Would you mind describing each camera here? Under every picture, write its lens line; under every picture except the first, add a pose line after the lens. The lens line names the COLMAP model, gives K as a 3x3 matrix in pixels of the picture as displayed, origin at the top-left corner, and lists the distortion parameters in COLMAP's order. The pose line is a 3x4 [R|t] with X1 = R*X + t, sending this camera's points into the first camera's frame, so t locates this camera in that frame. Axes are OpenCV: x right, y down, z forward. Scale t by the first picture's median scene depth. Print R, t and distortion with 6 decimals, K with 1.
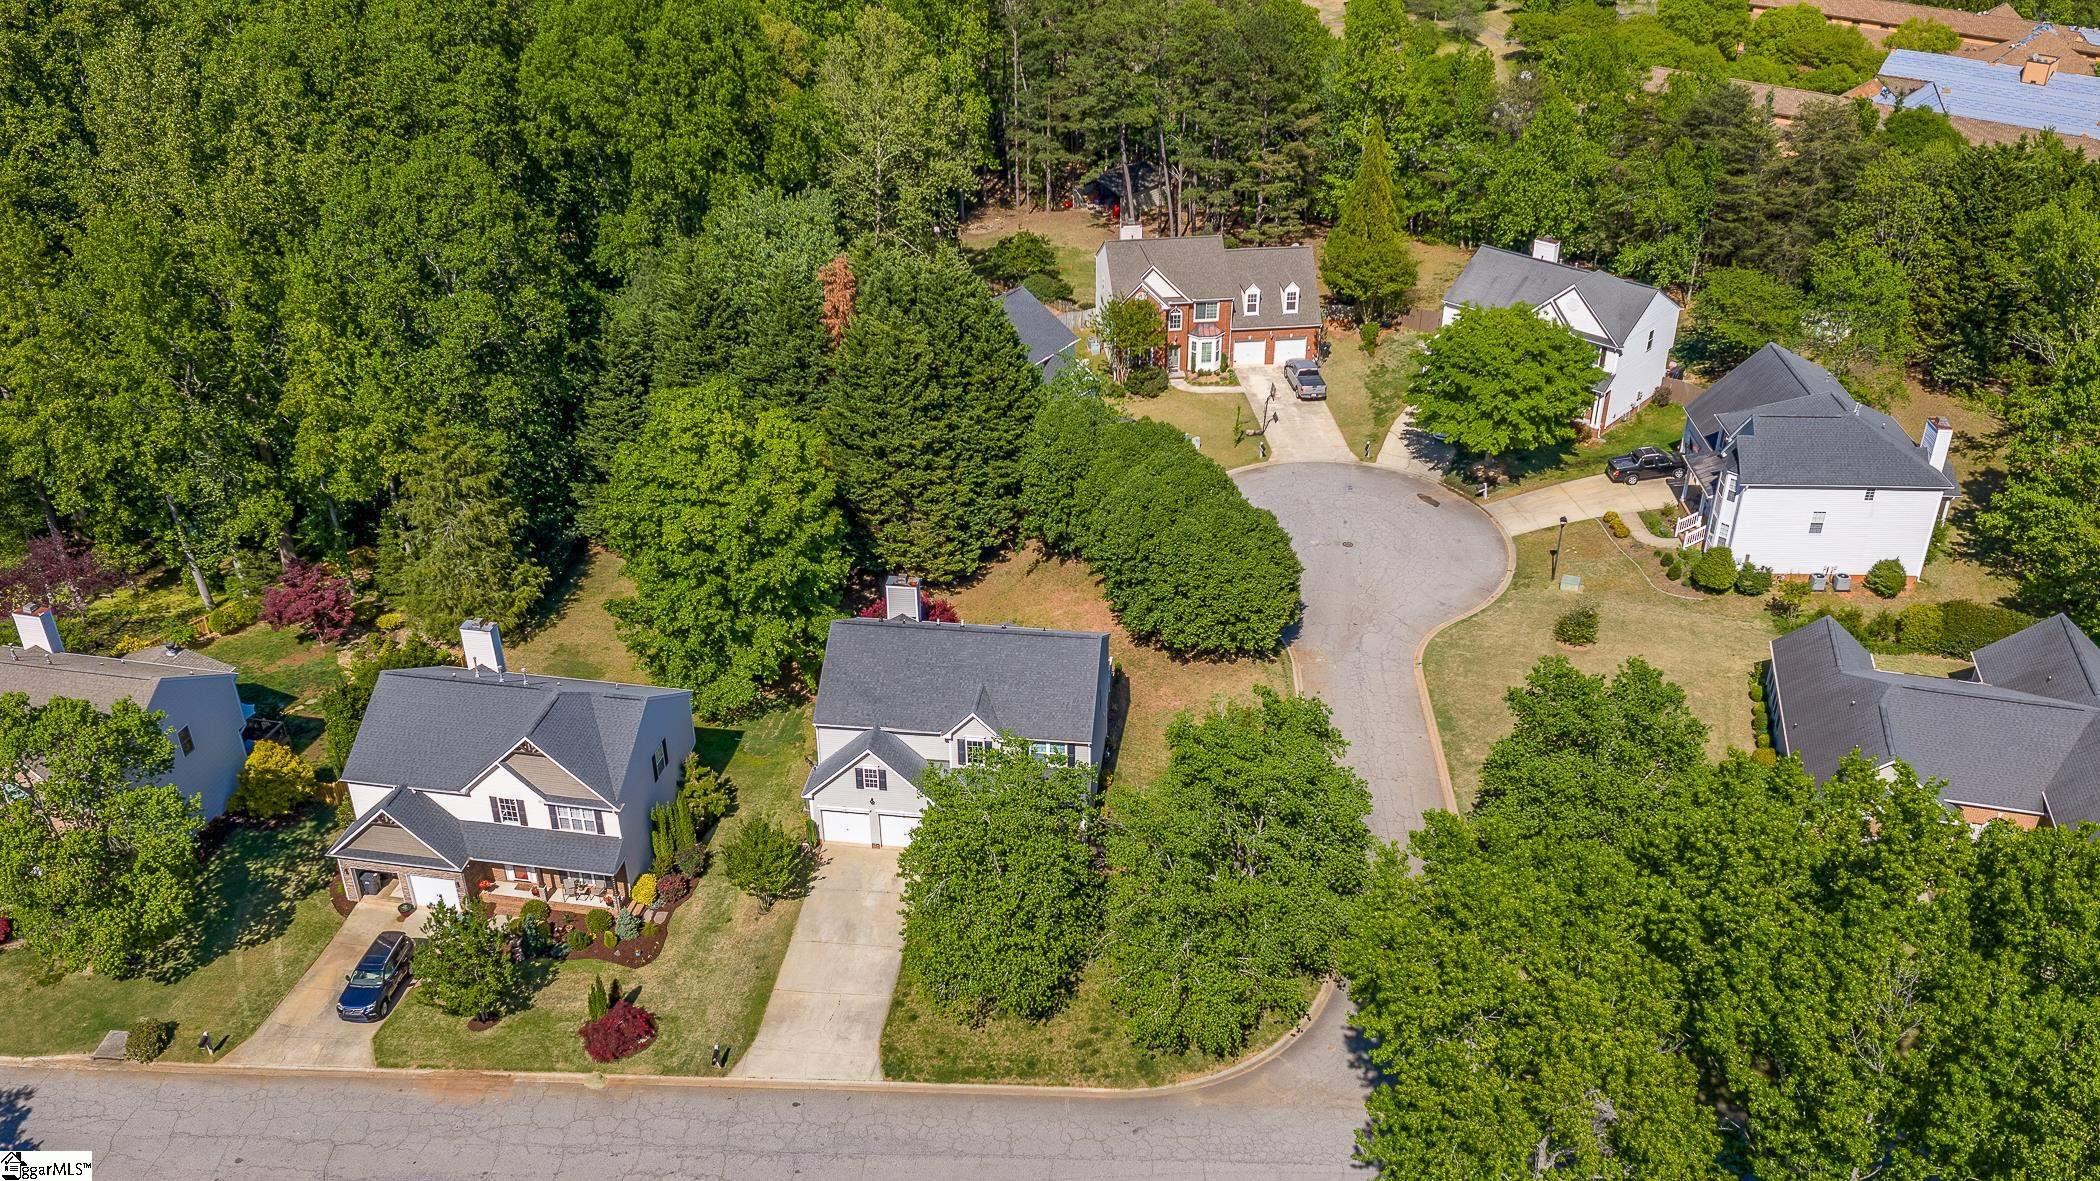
lens RADIAL K [[1730.2, 0, 1054.7], [0, 1730.2, 597.5], [0, 0, 1]] dist [0.024334, -0.047293]
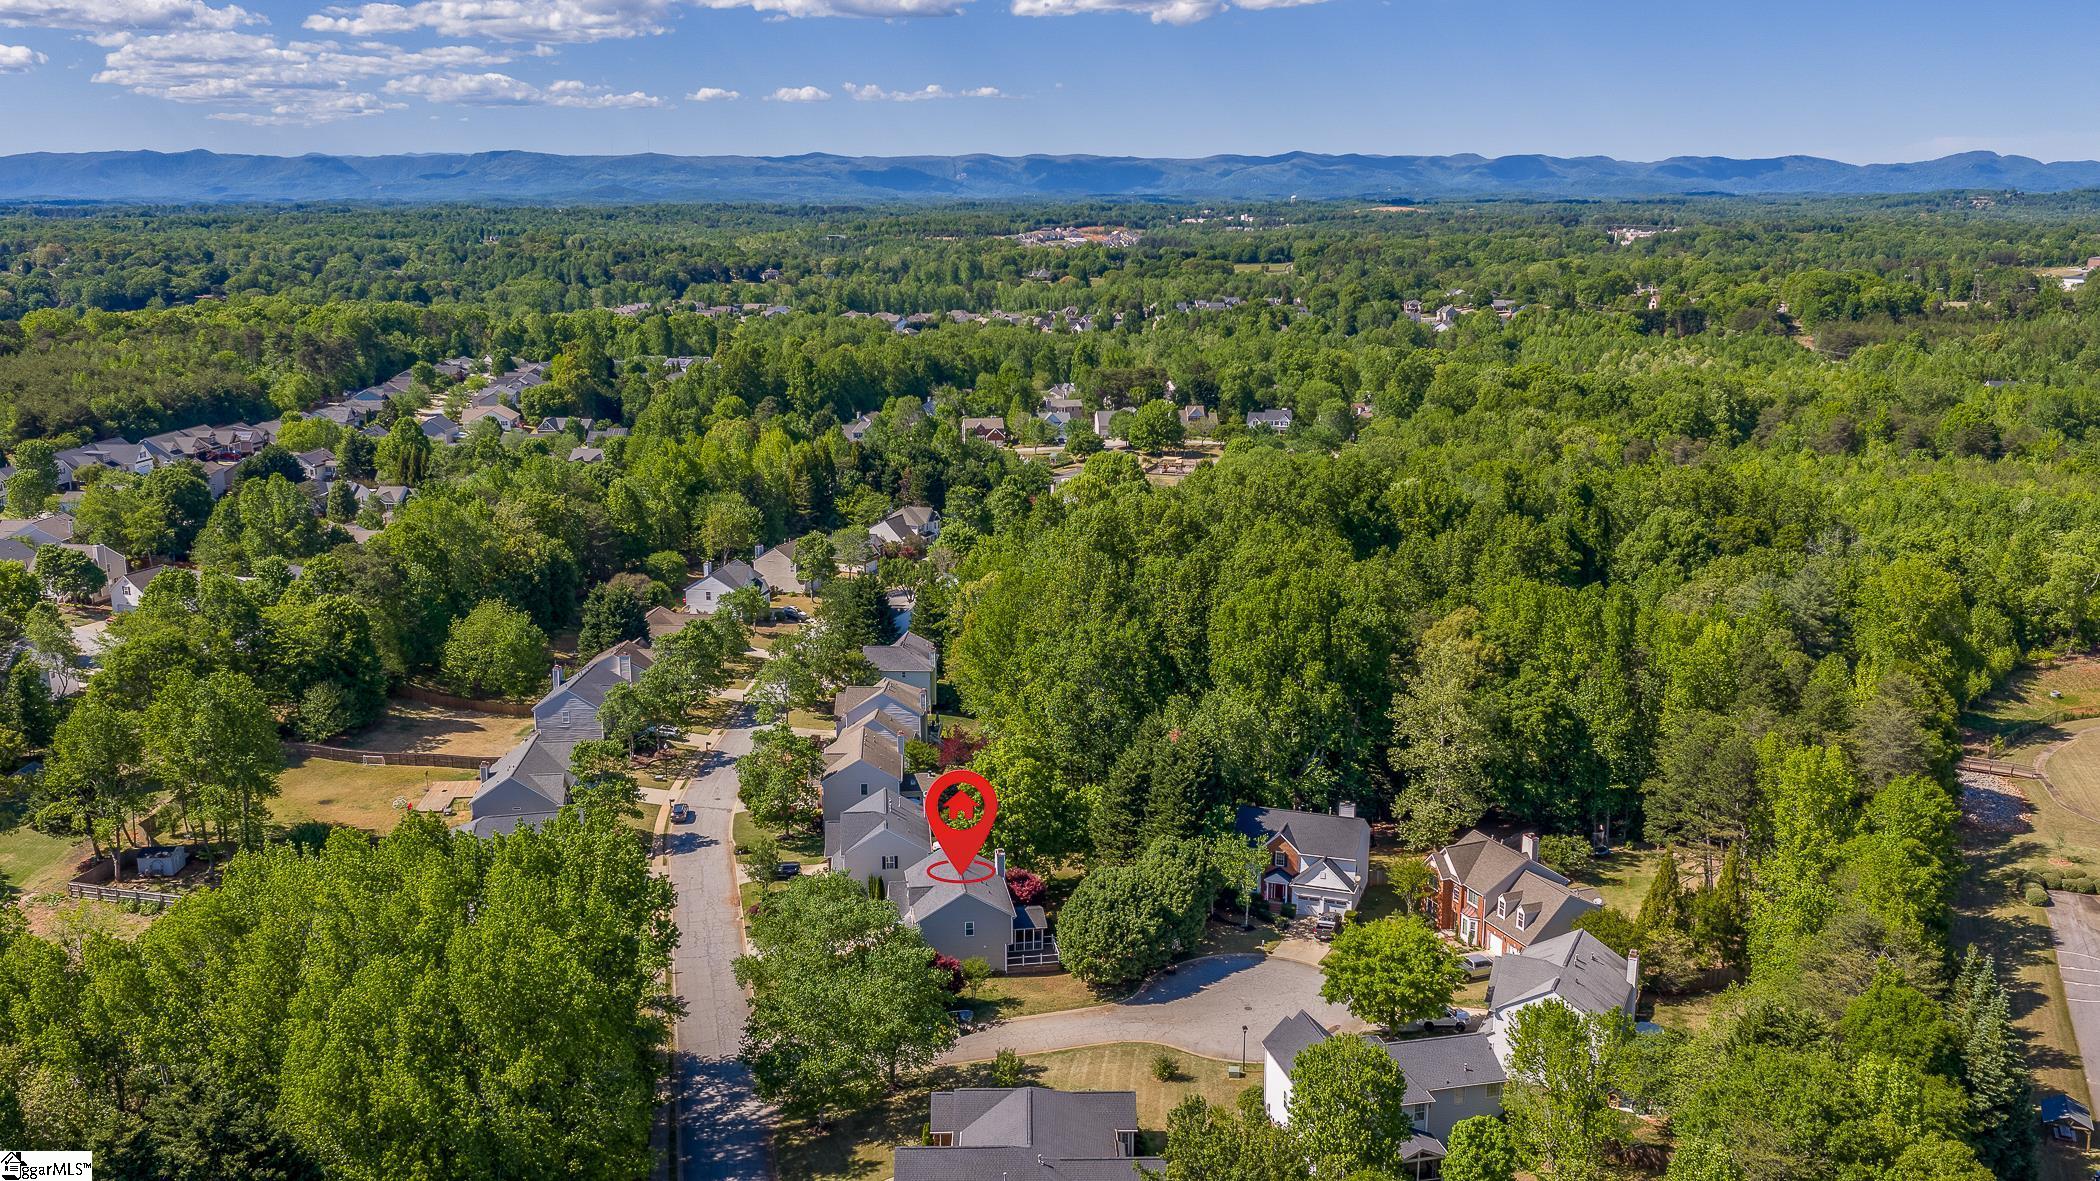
lens RADIAL K [[1730.2, 0, 1054.7], [0, 1730.2, 597.5], [0, 0, 1]] dist [0.024334, -0.047293]
pose [[0.273763, 0.226951, -0.934637, 1.899301], [-0.491287, 0.868419, 0.066969, -0.469852], [0.826856, 0.440842, 0.349240, 0.244870]]
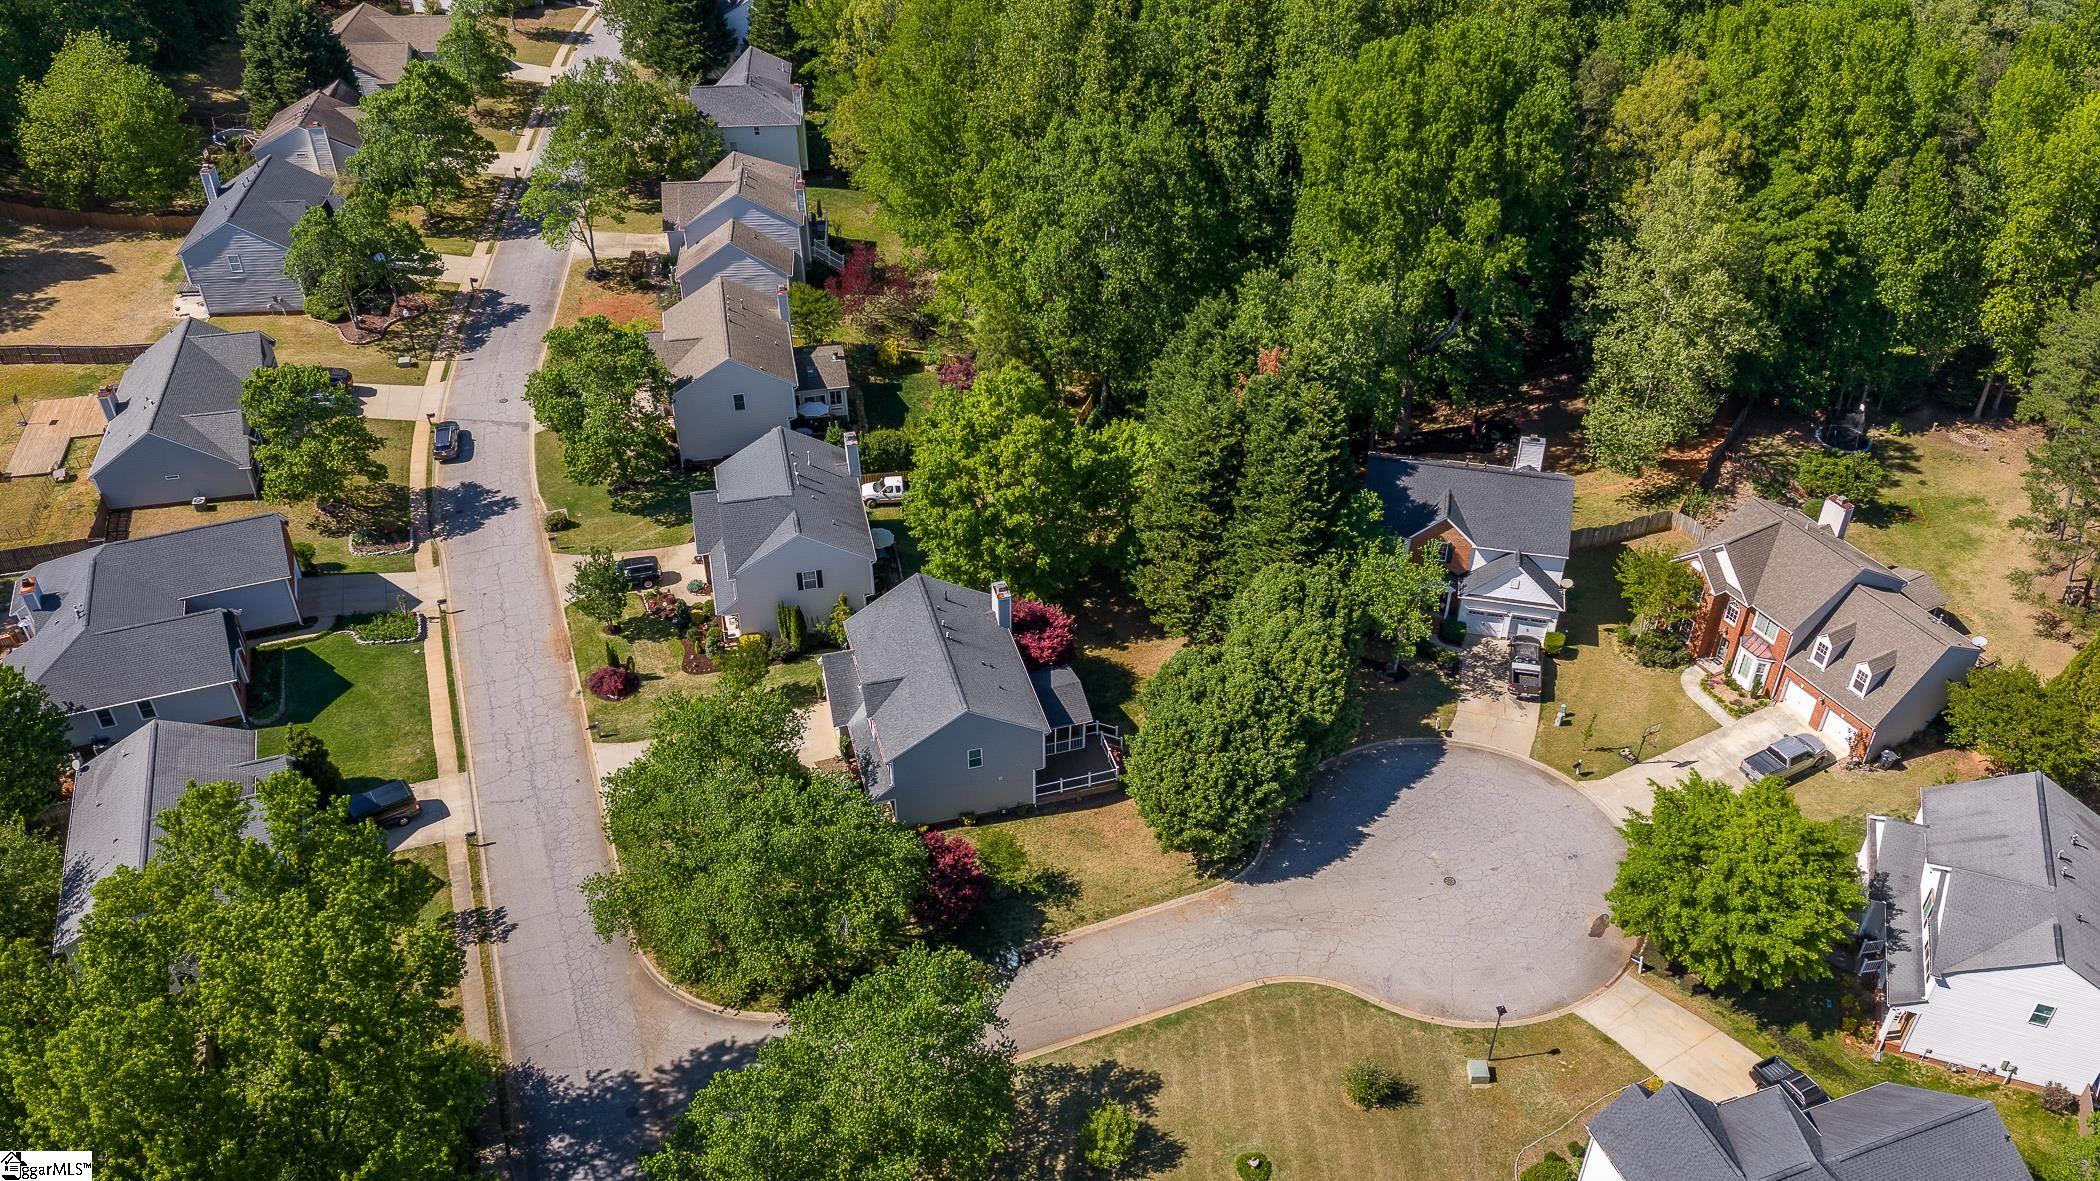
lens RADIAL K [[1730.2, 0, 1054.7], [0, 1730.2, 597.5], [0, 0, 1]] dist [0.024334, -0.047293]
pose [[0.383021, 0.578144, -0.720448, 0.874705], [-0.472548, 0.792781, 0.384963, -0.532512], [0.793721, 0.192997, 0.576852, 0.366510]]
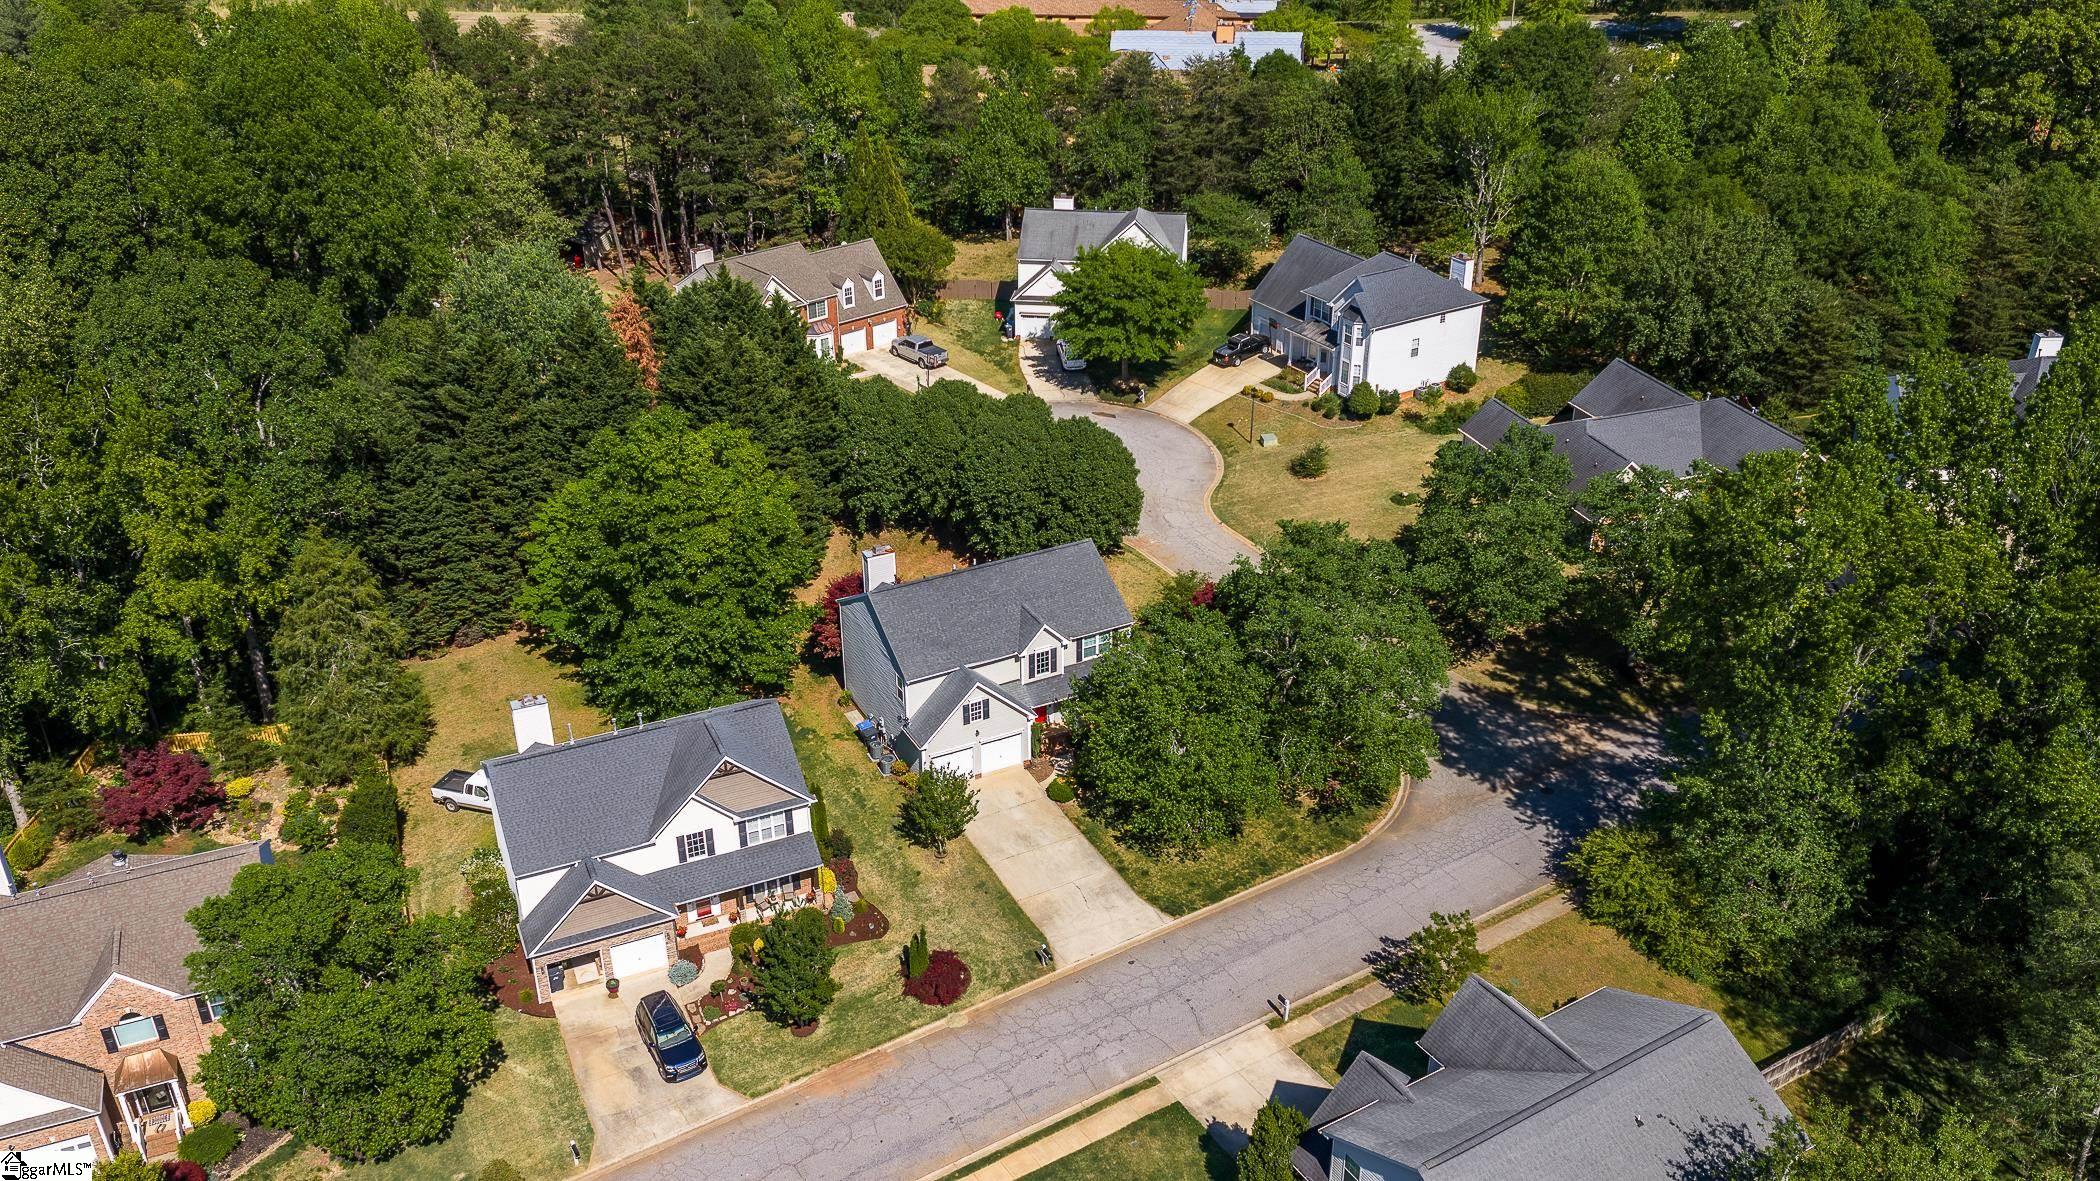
lens RADIAL K [[1730.2, 0, 1054.7], [0, 1730.2, 597.5], [0, 0, 1]] dist [0.024334, -0.047293]
pose [[0.823794, -0.270203, 0.498351, -0.589875], [0.289091, 0.956436, 0.040695, 0.006365], [-0.487637, 0.110545, 0.866020, 0.026297]]
